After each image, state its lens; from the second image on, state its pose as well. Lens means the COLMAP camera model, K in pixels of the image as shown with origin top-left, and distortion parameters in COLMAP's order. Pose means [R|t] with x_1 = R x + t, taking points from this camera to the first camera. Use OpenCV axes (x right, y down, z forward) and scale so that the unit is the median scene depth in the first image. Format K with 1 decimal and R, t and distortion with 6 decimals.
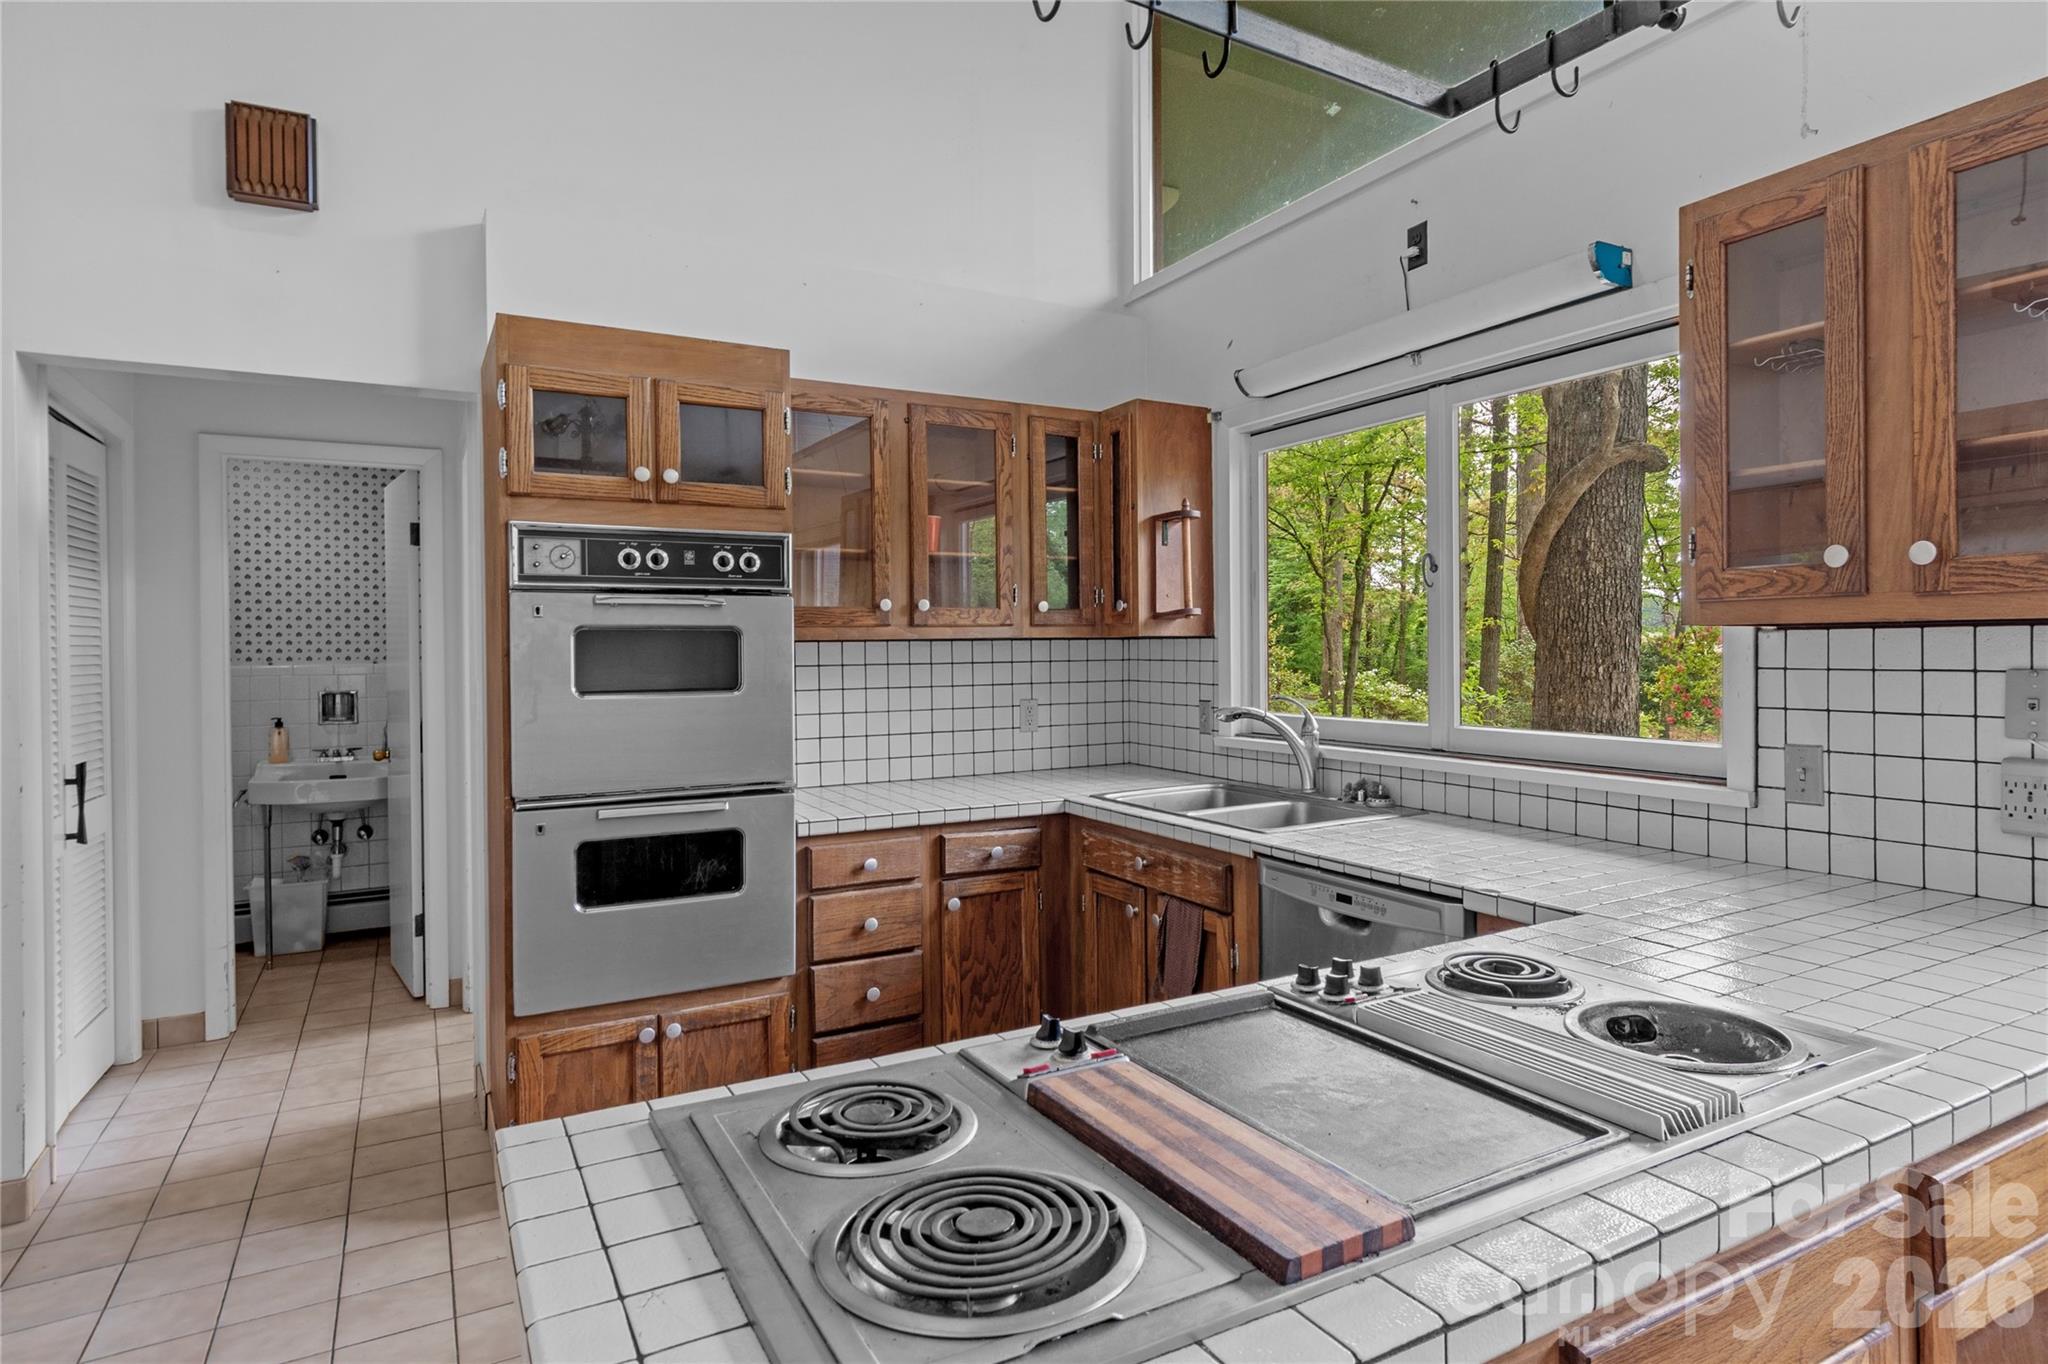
lens RADIAL K [[1108.6, 0, 1025.2], [0, 1108.6, 675.5], [0, 0, 1]] dist [-0.005038, -0.003826]
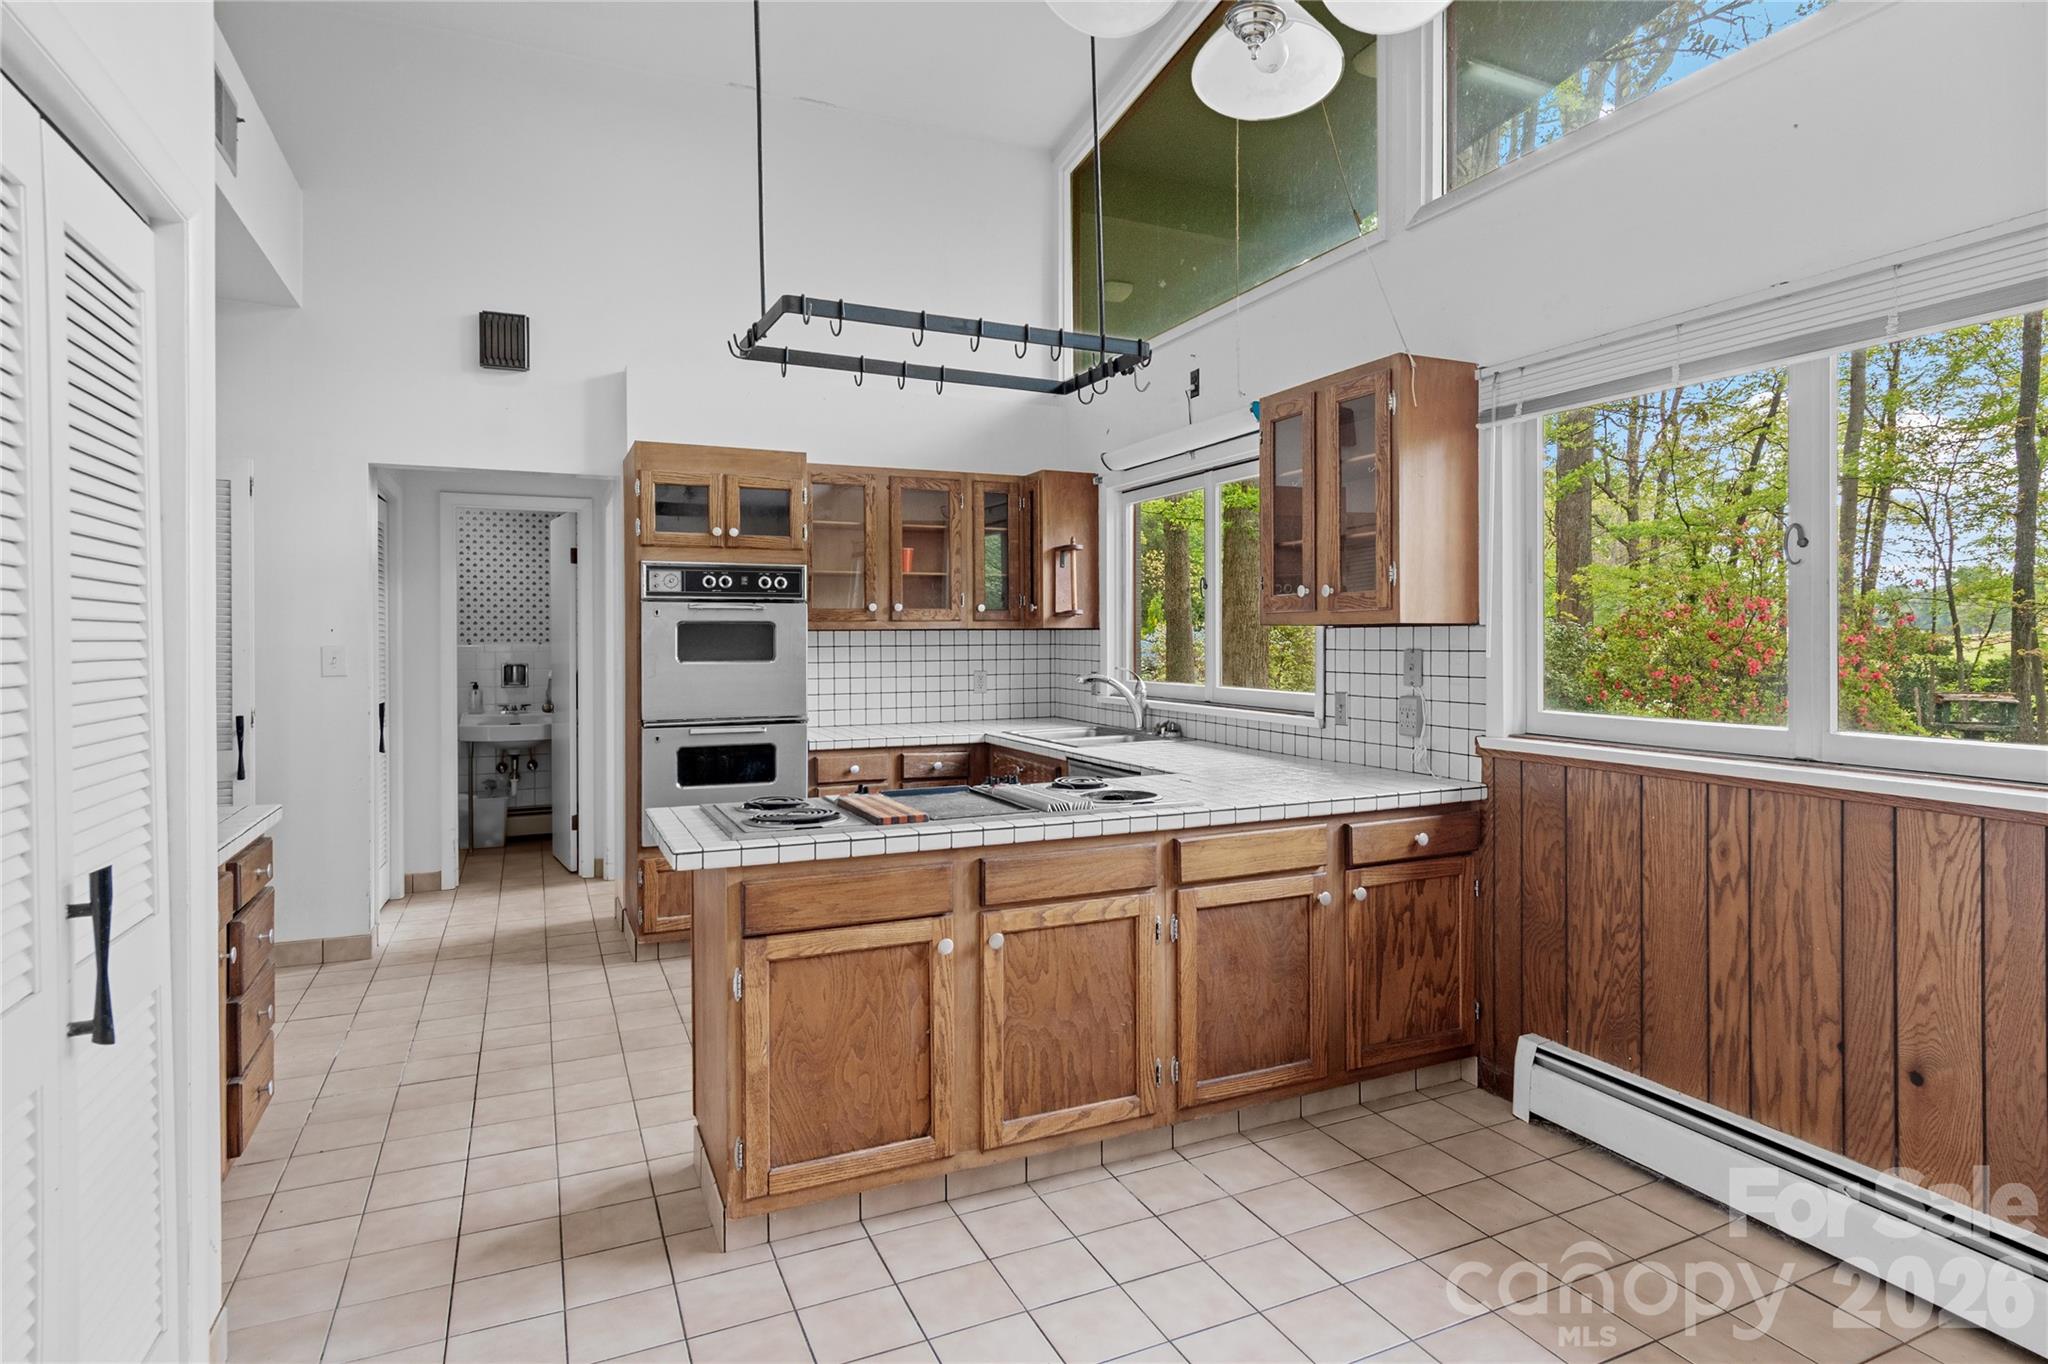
lens RADIAL K [[1108.6, 0, 1028.3], [0, 1108.6, 663.1], [0, 0, 1]] dist [-0.005038, -0.003826]
pose [[0.996384, 0.007521, -0.084635, 0.217320], [-0.007465, 0.999972, 0.000974, 0.010890], [0.084640, -0.000339, 0.996412, -0.514257]]
